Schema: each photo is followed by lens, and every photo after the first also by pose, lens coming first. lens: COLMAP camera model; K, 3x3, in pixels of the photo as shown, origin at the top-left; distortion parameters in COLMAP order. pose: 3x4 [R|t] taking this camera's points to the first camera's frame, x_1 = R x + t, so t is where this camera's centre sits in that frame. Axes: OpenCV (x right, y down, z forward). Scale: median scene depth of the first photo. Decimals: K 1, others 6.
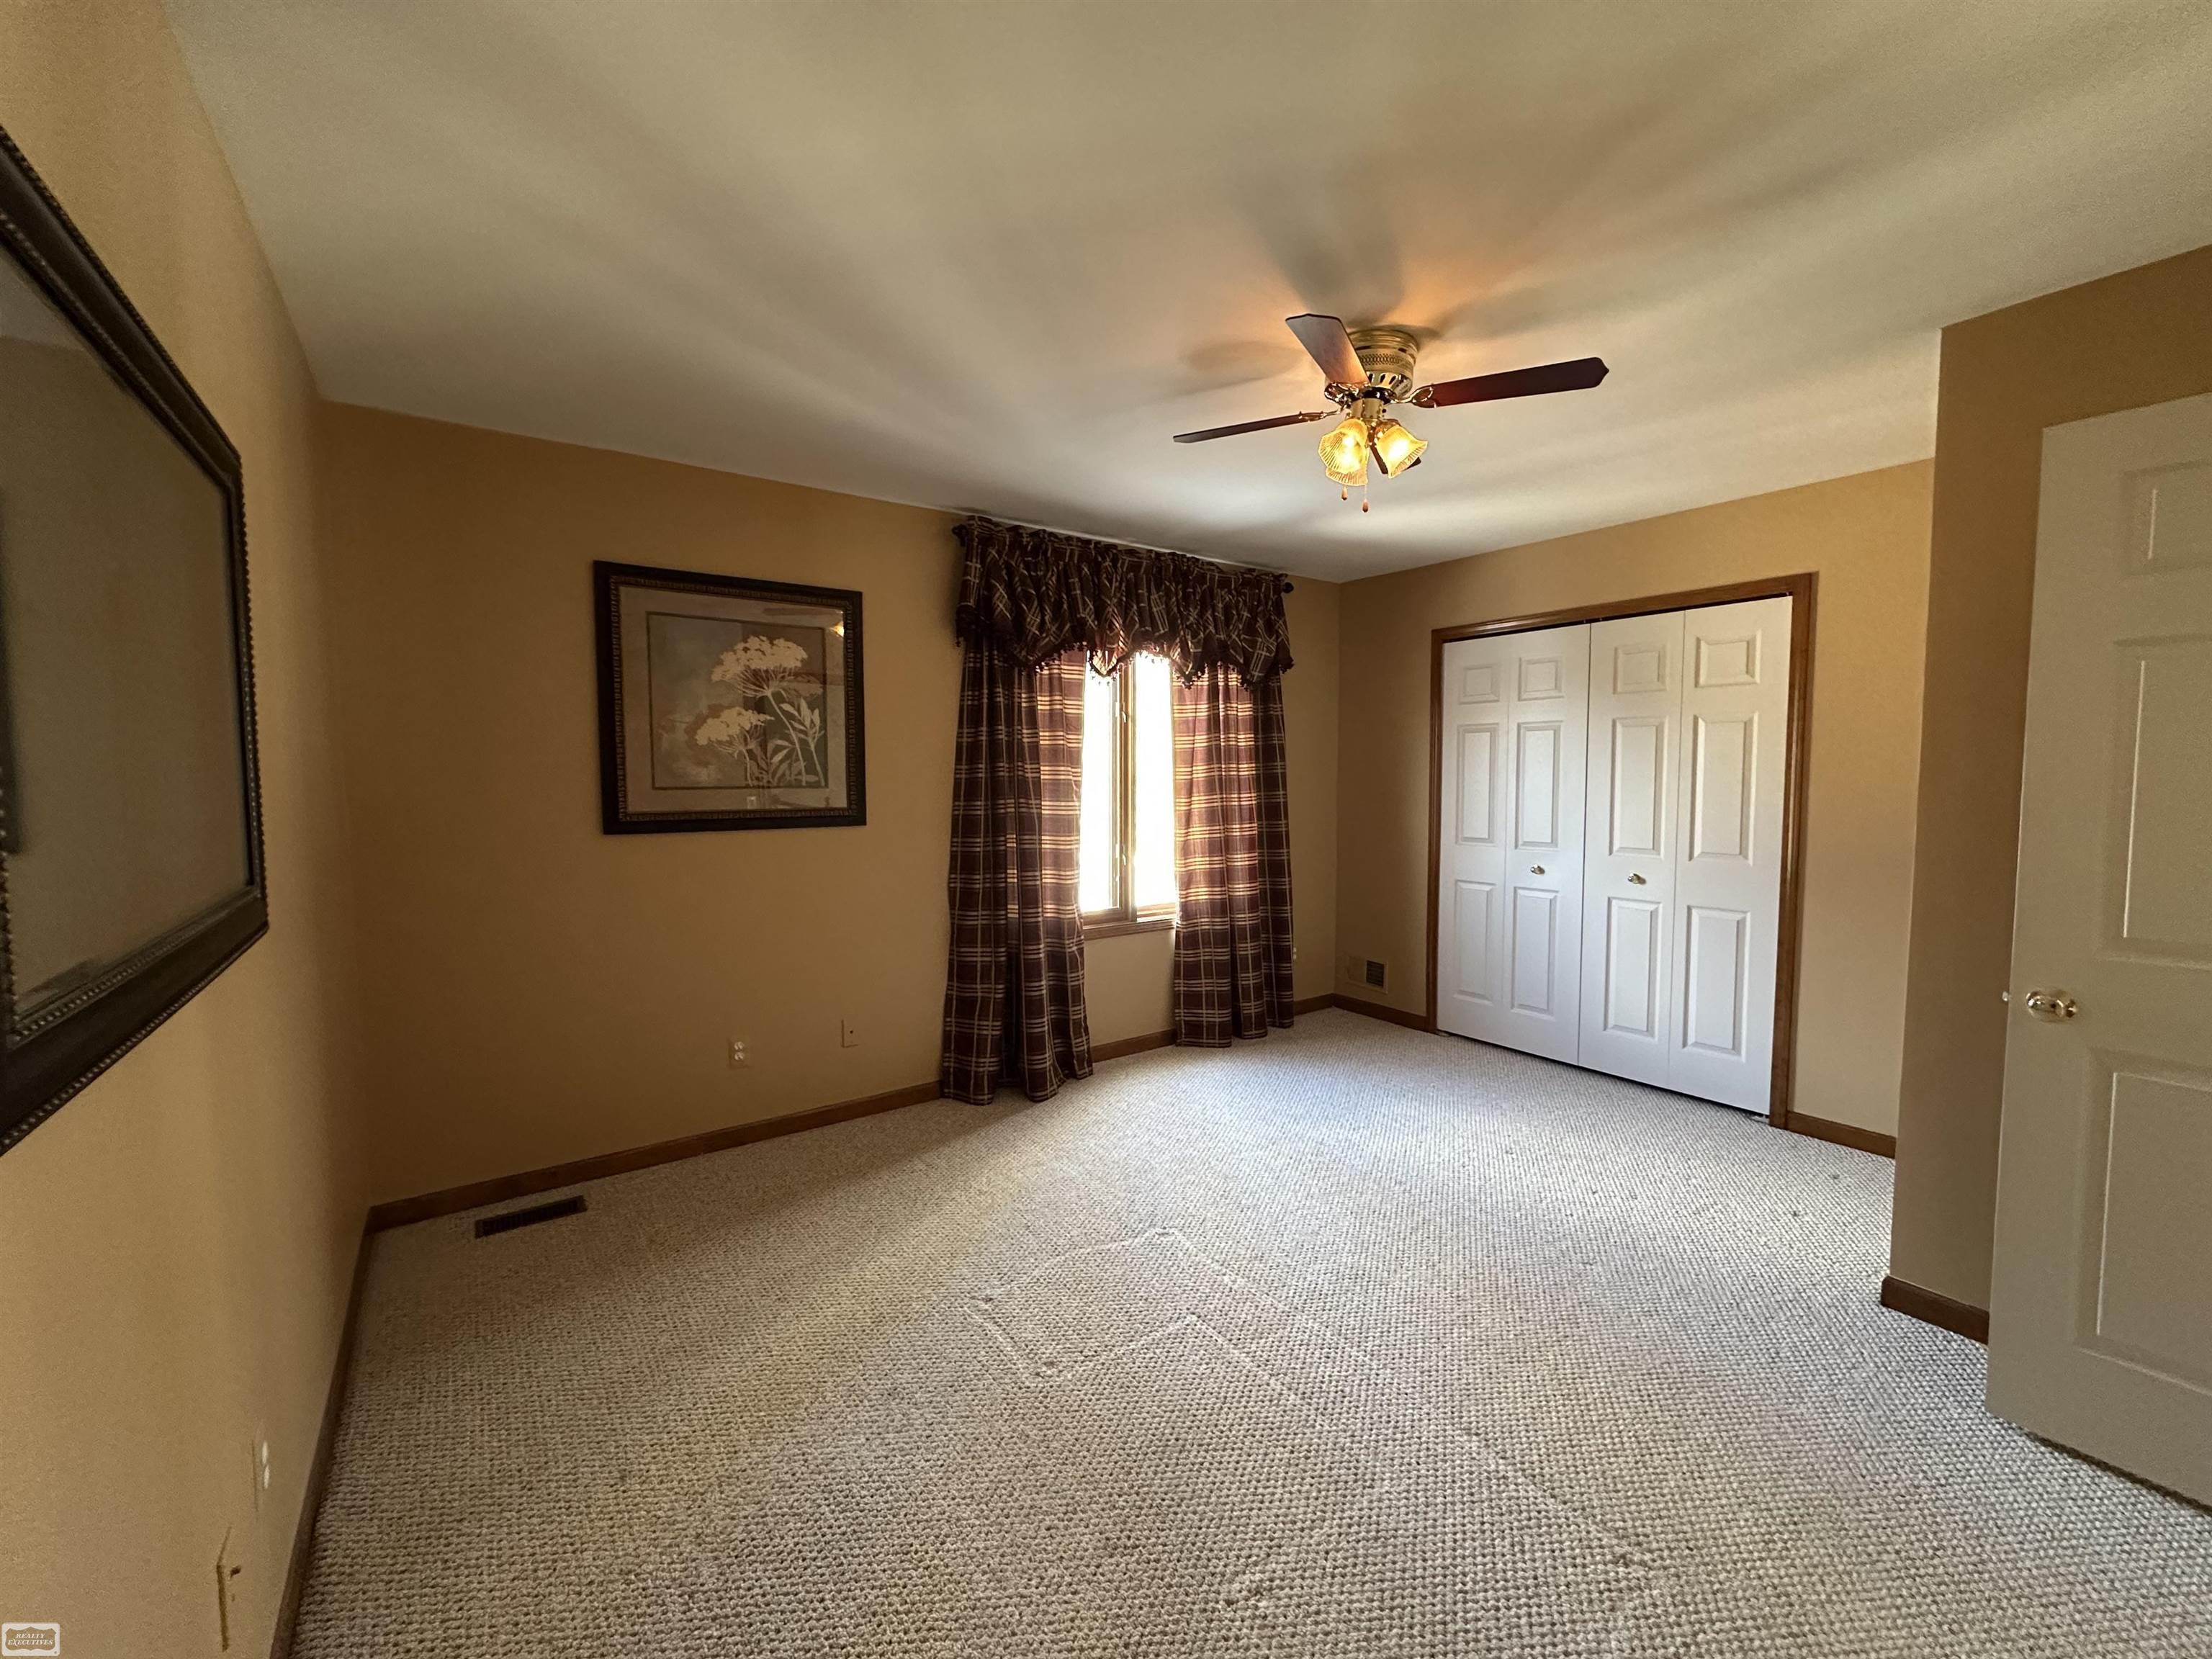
lens RADIAL K [[888.1, 0, 1103.2], [0, 888.1, 823.4], [0, 0, 1]] dist [0.001427, 0.000434]
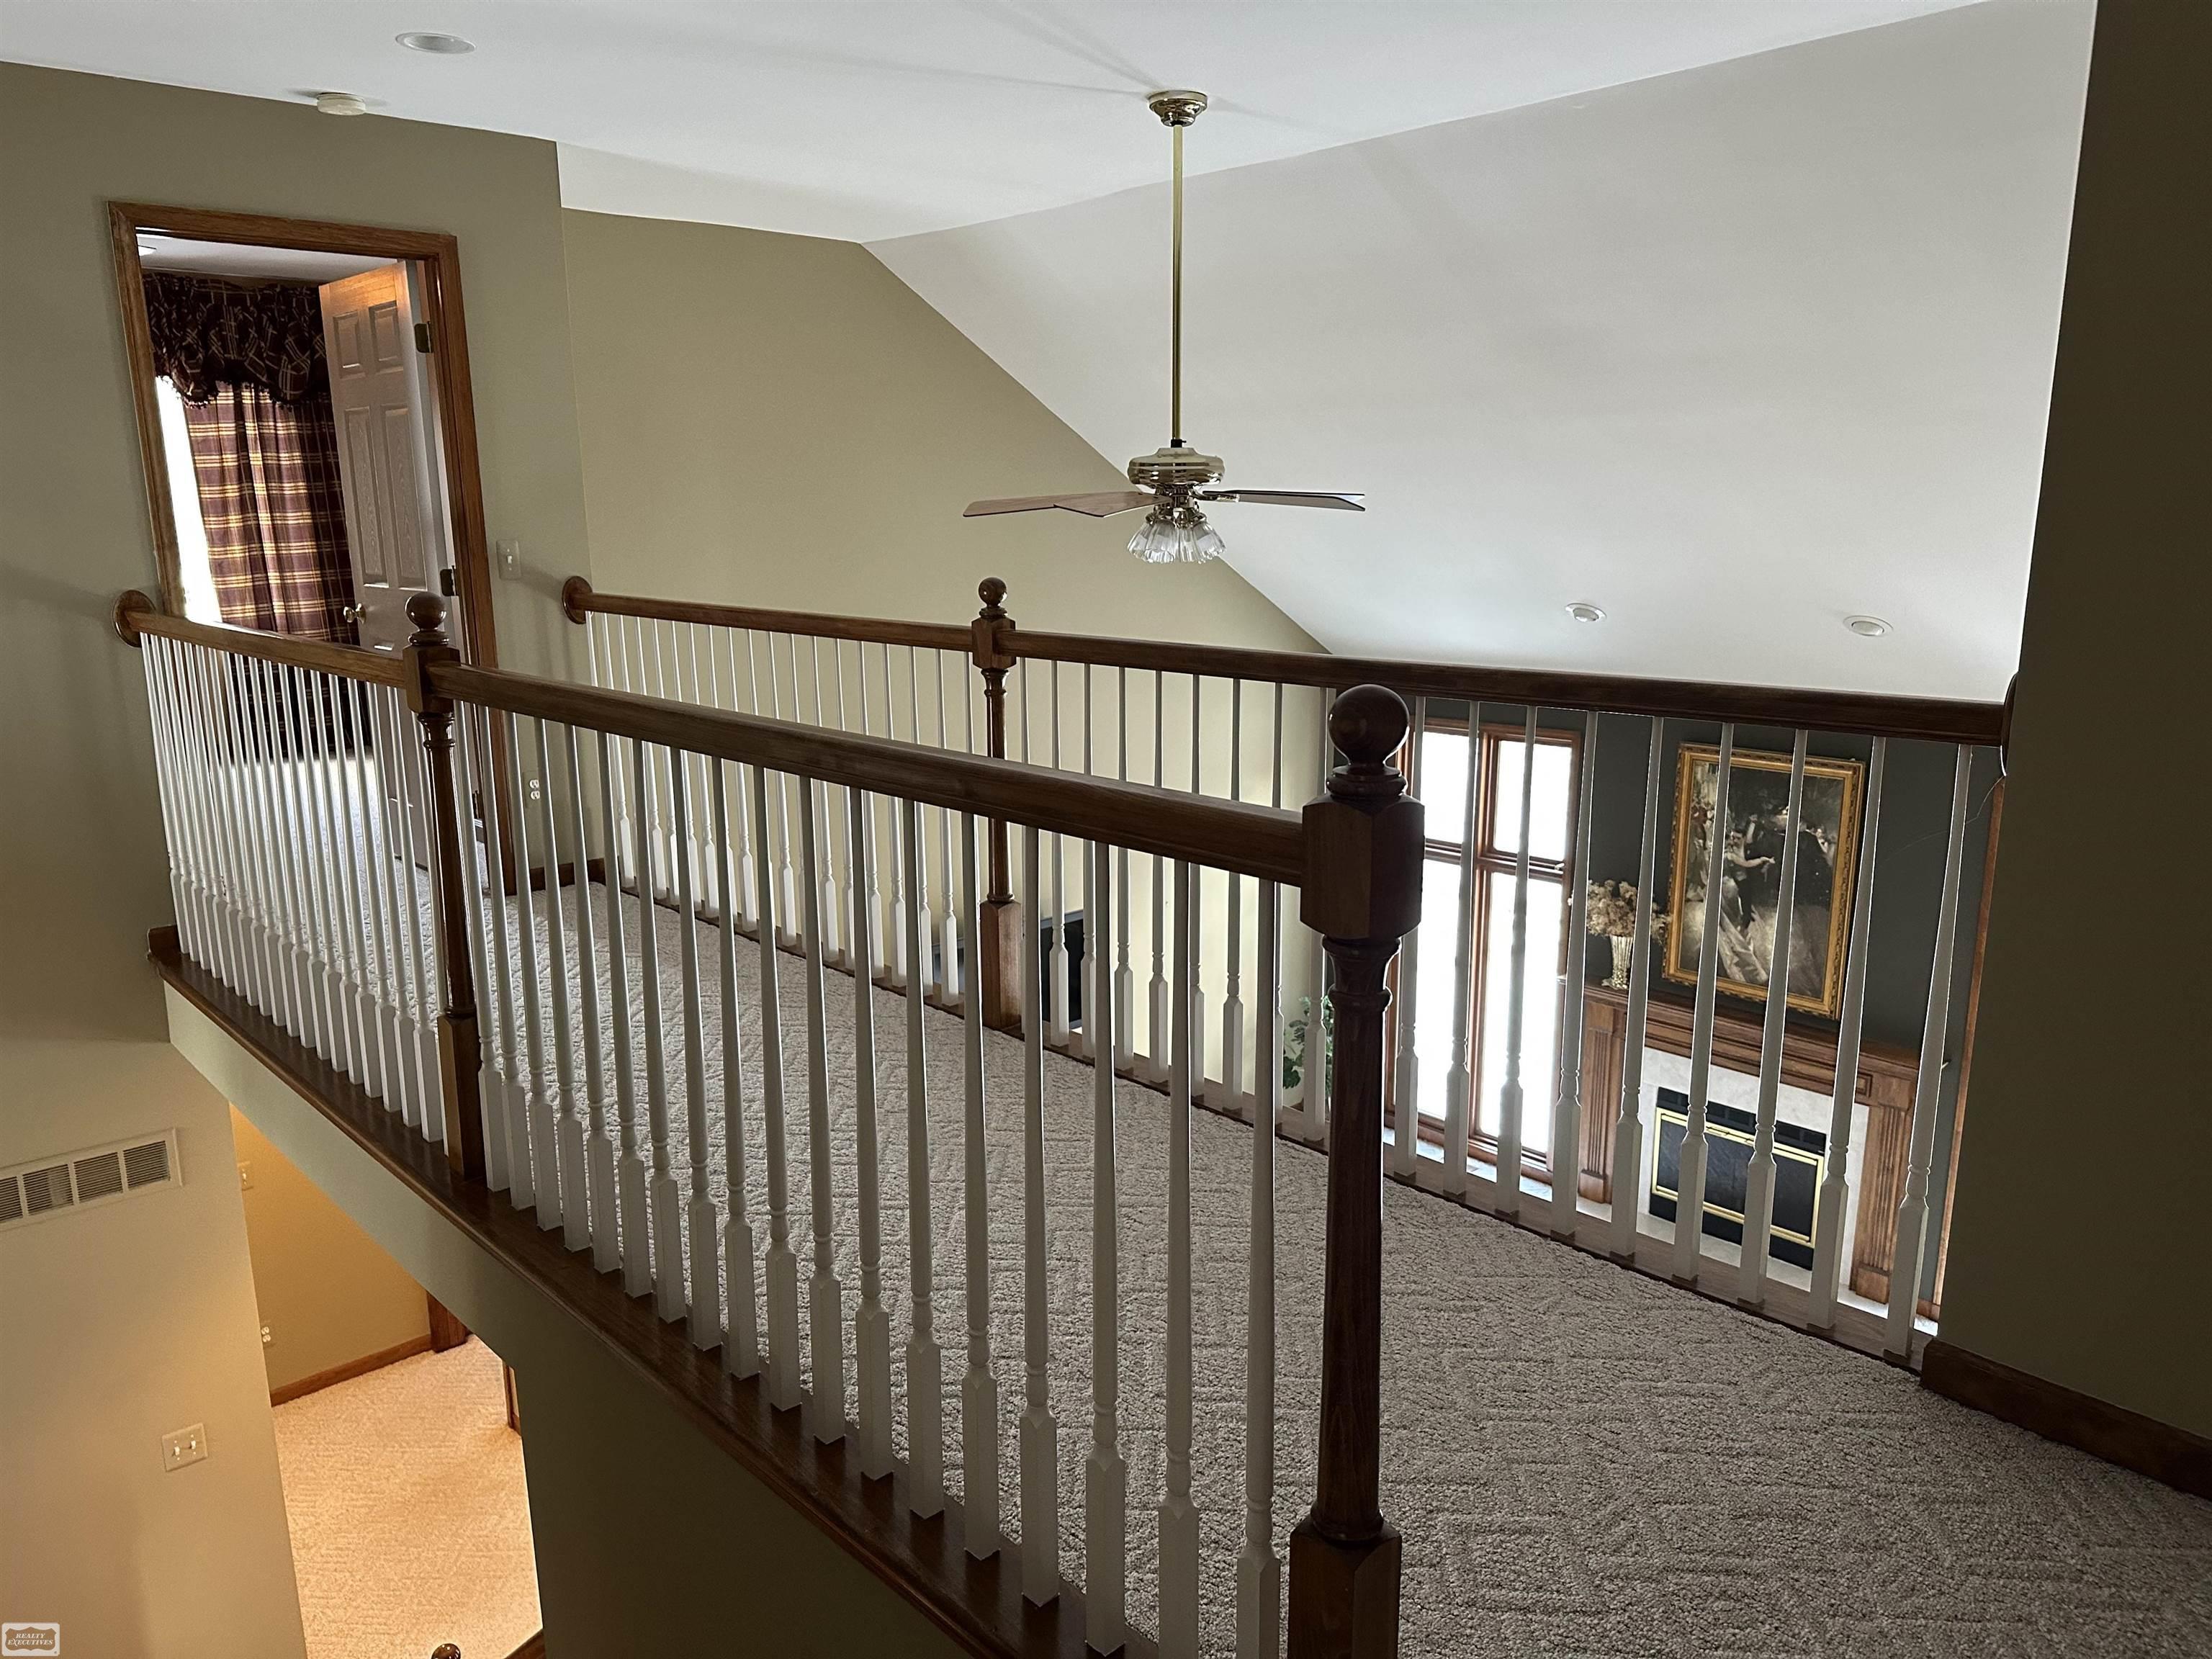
lens RADIAL K [[1568.4, 0, 1102.7], [0, 1568.4, 829.7], [0, 0, 1]] dist [-0.003996, -0.002348]
pose [[0.990922, -0.031134, 0.130780, 1.085091], [0.010328, 0.987570, 0.156843, 0.069272], [-0.134037, -0.154068, 0.978926, -1.218777]]
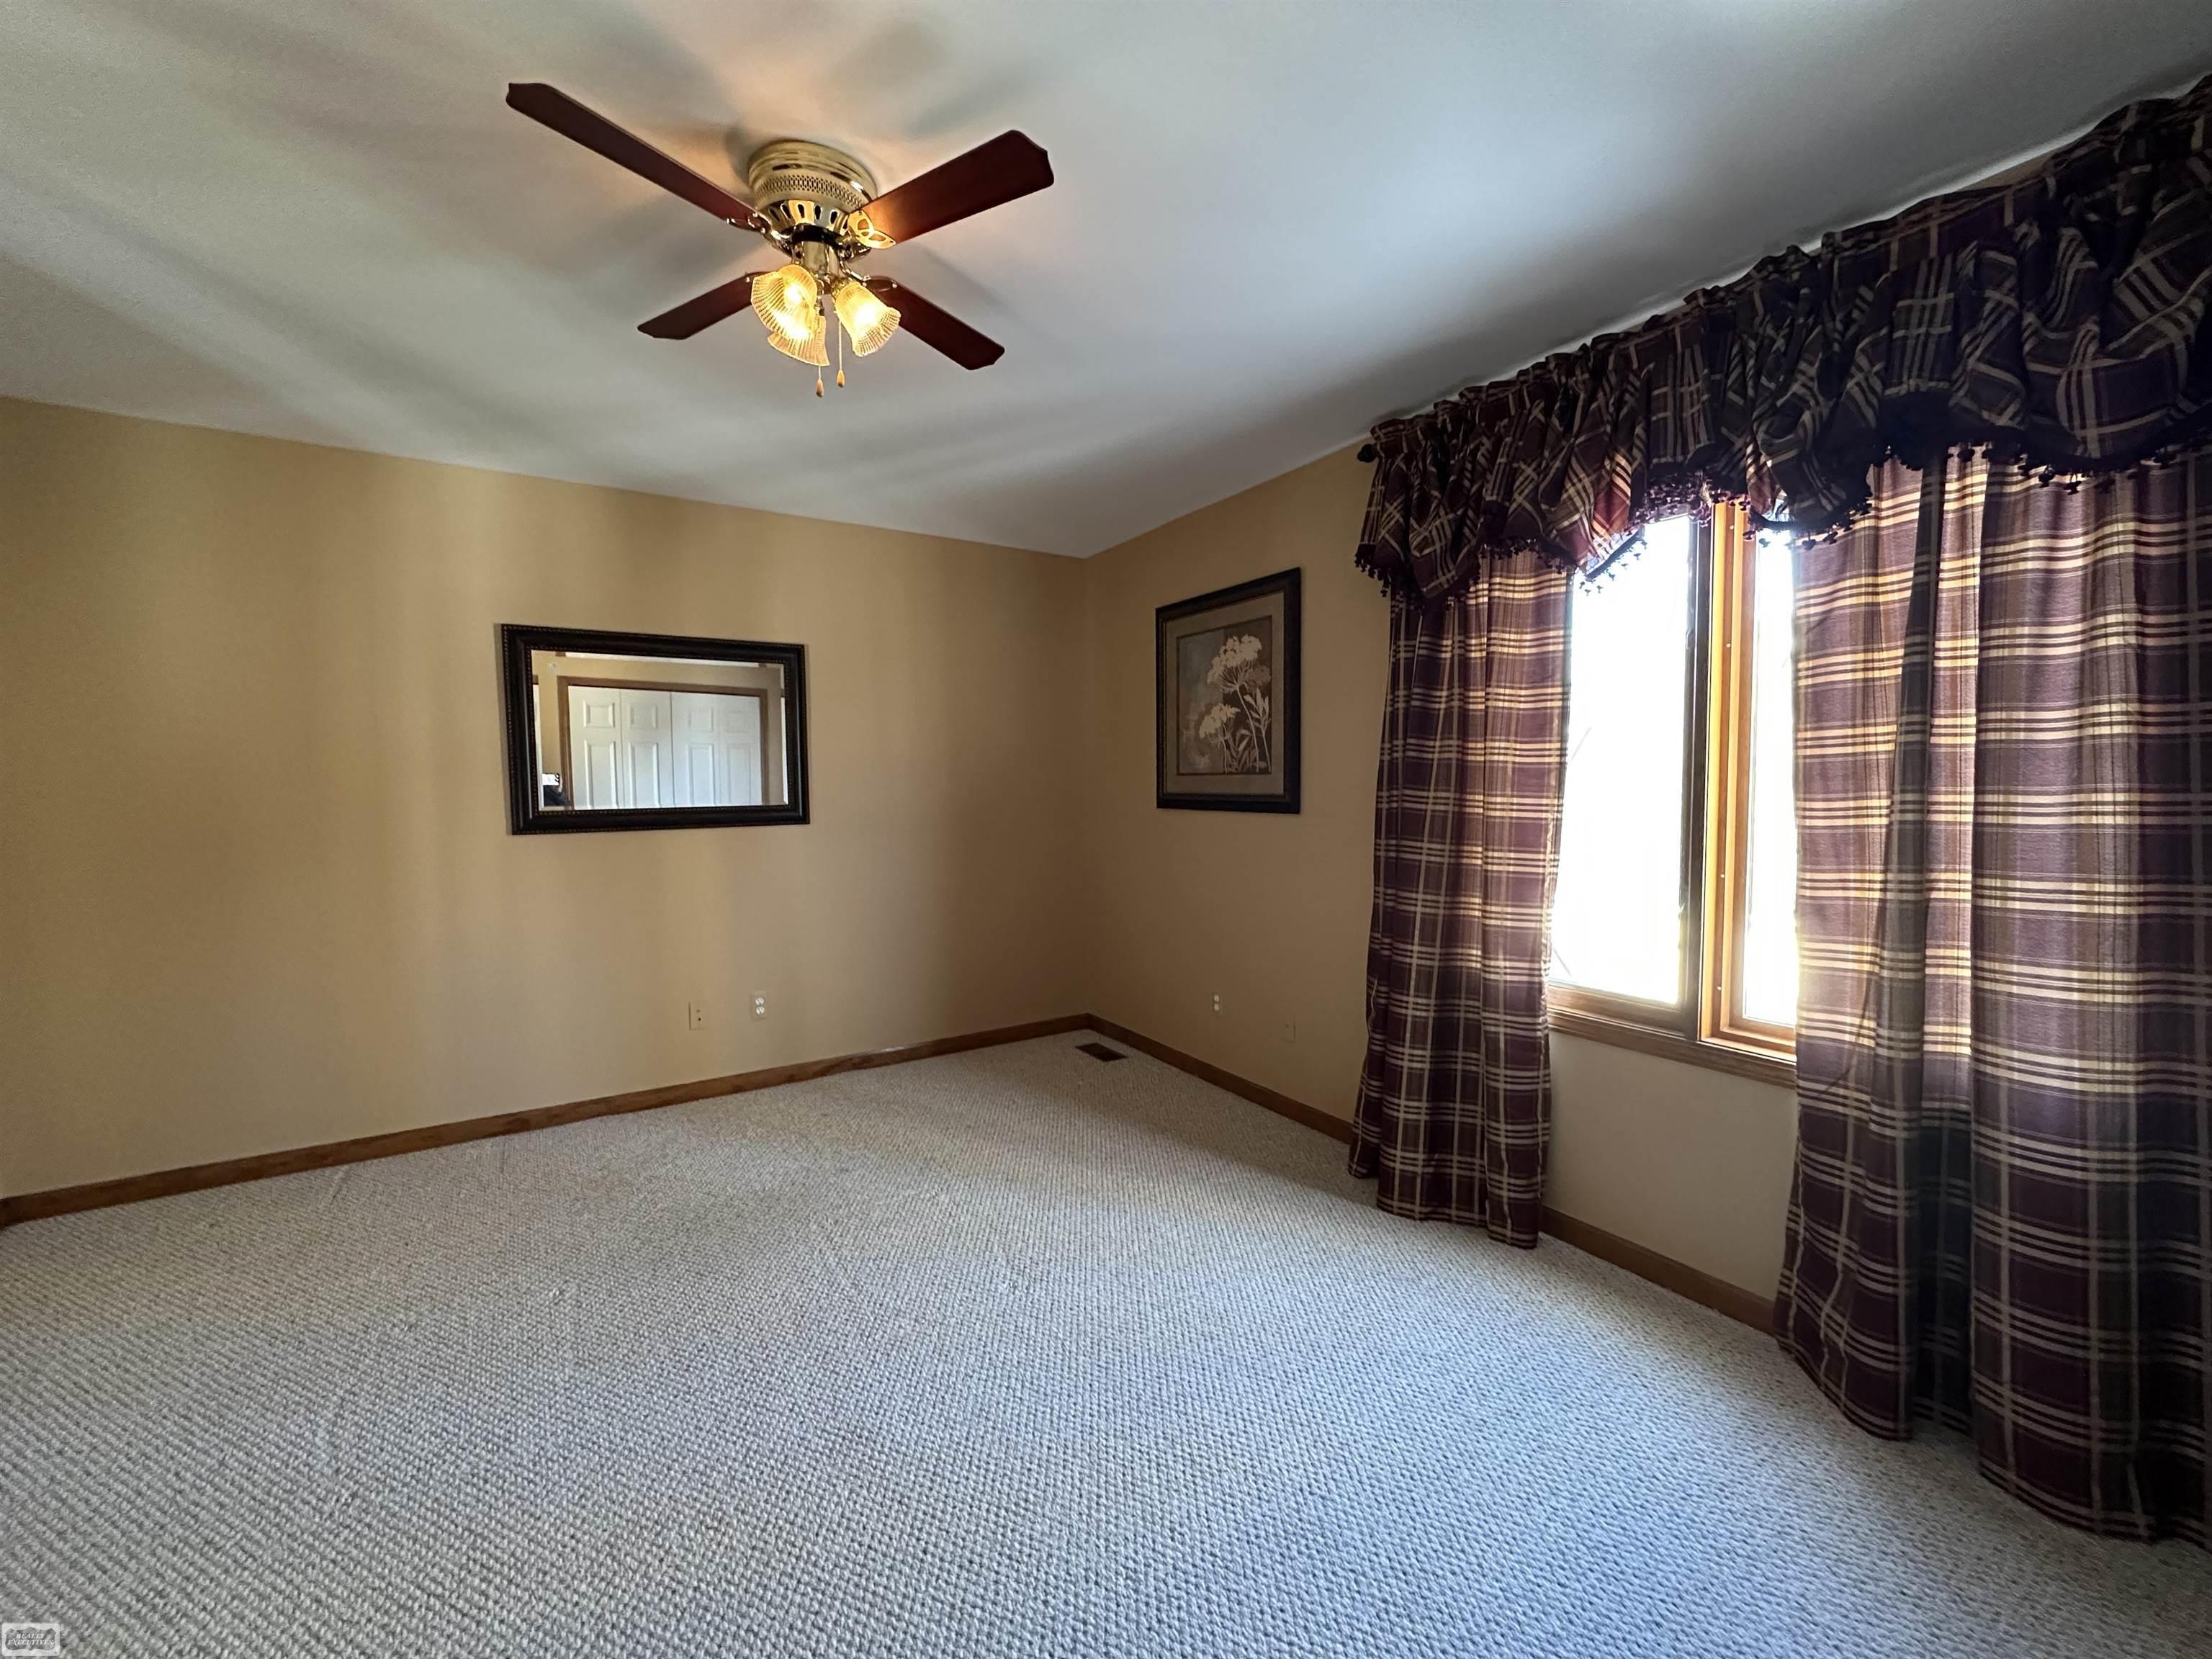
lens RADIAL K [[888.1, 0, 1097.9], [0, 888.1, 825.2], [0, 0, 1]] dist [0.001427, 0.000434]
pose [[-0.059823, 0.053613, -0.996768, 0.687482], [-0.051461, 0.997063, 0.056717, -0.028794], [0.996882, 0.054688, -0.056888, 0.844881]]
